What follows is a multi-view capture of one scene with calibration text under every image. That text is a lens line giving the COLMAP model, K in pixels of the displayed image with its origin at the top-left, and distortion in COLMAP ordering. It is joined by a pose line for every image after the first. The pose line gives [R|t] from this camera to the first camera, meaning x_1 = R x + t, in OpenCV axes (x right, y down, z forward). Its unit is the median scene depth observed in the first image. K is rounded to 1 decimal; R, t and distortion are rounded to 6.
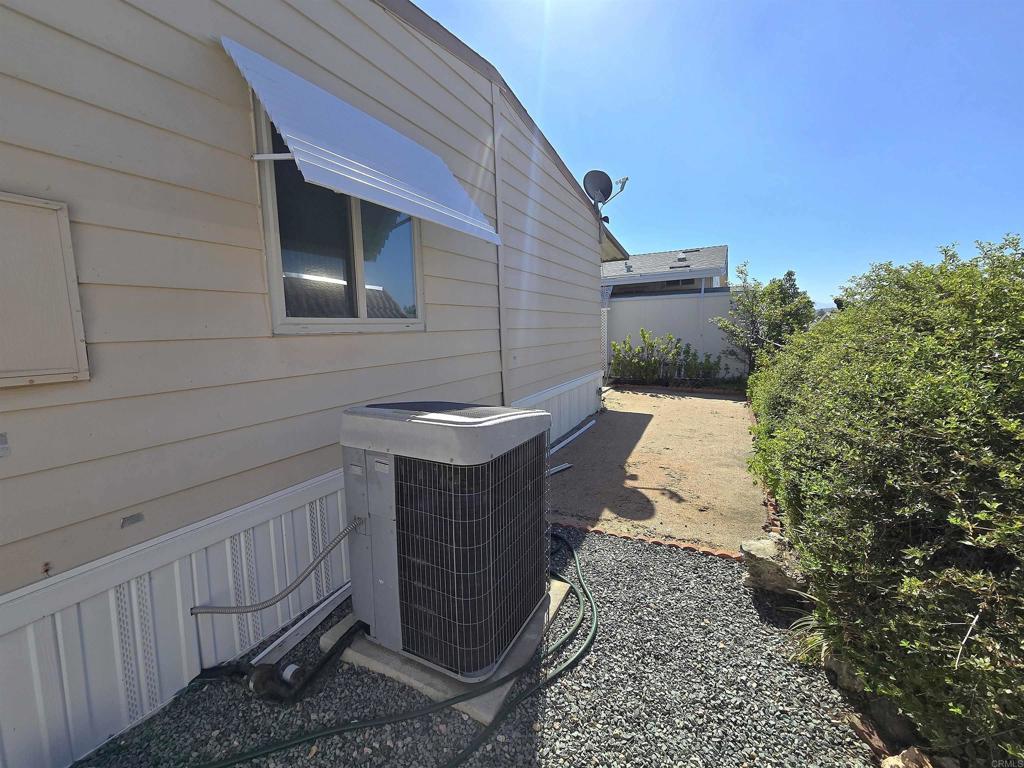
lens RADIAL K [[422.9, 0, 510.7], [0, 422.9, 374.4], [0, 0, 1]] dist [-0.004330, -0.000174]
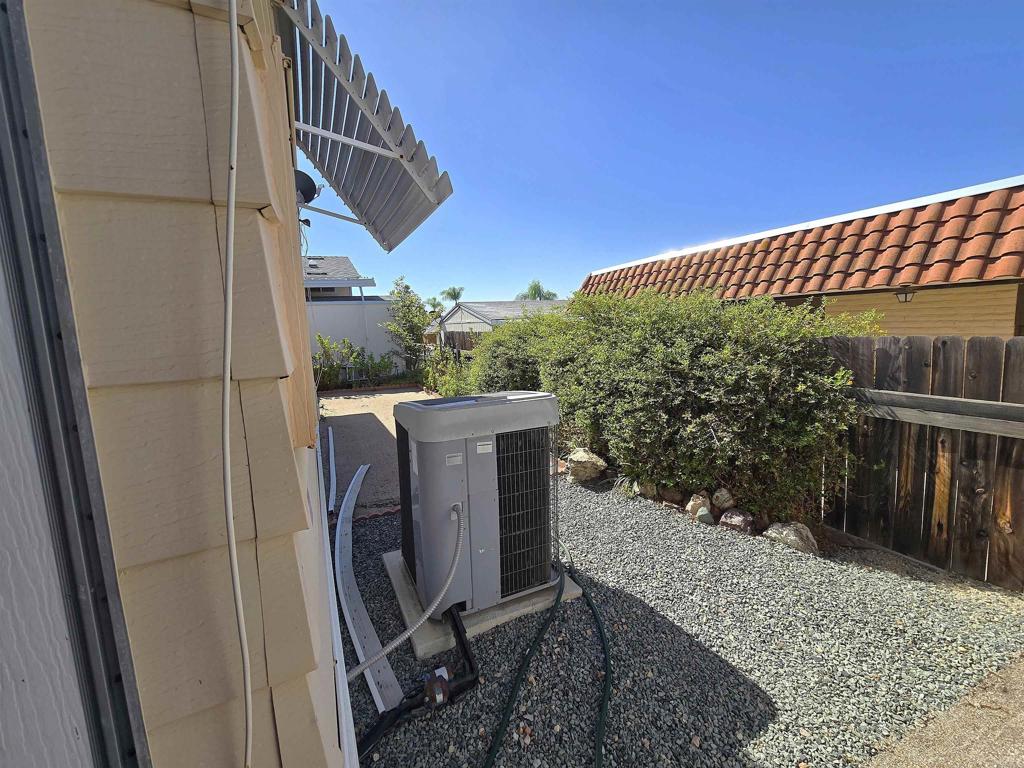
lens RADIAL K [[425.3, 0, 512.0], [0, 425.3, 370.1], [0, 0, 1]] dist [-0.001569, 0.000259]
pose [[0.596387, -0.091436, 0.797473, -1.141774], [0.111672, 0.993281, 0.030373, -0.022595], [-0.794891, 0.070941, 0.602590, 0.207303]]
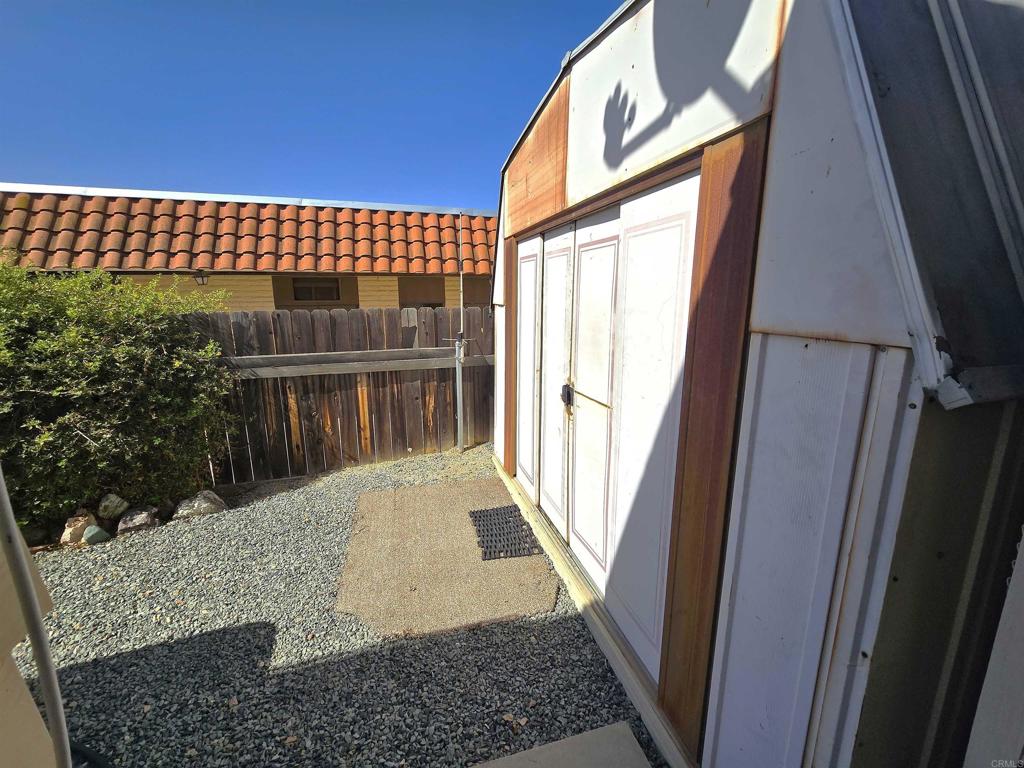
lens RADIAL K [[425.3, 0, 512.0], [0, 425.3, 370.1], [0, 0, 1]] dist [-0.001569, 0.000259]
pose [[-0.707179, -0.108409, 0.698674, -1.261894], [0.094779, 0.964721, 0.245622, -0.041088], [-0.700653, 0.239919, -0.671956, 0.510611]]
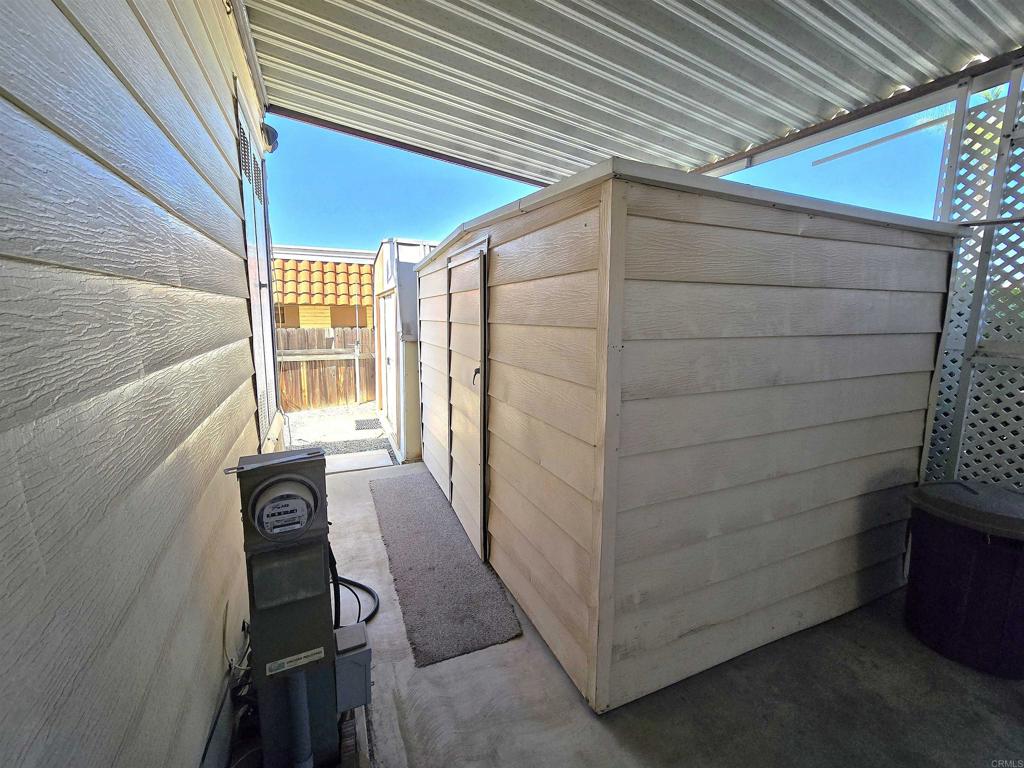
lens RADIAL K [[425.3, 0, 512.0], [0, 425.3, 370.1], [0, 0, 1]] dist [-0.001569, 0.000259]
pose [[-0.790775, -0.066362, 0.608499, -3.362154], [0.073107, 0.976750, 0.201529, -0.170416], [-0.607725, 0.203850, -0.767538, 1.564574]]
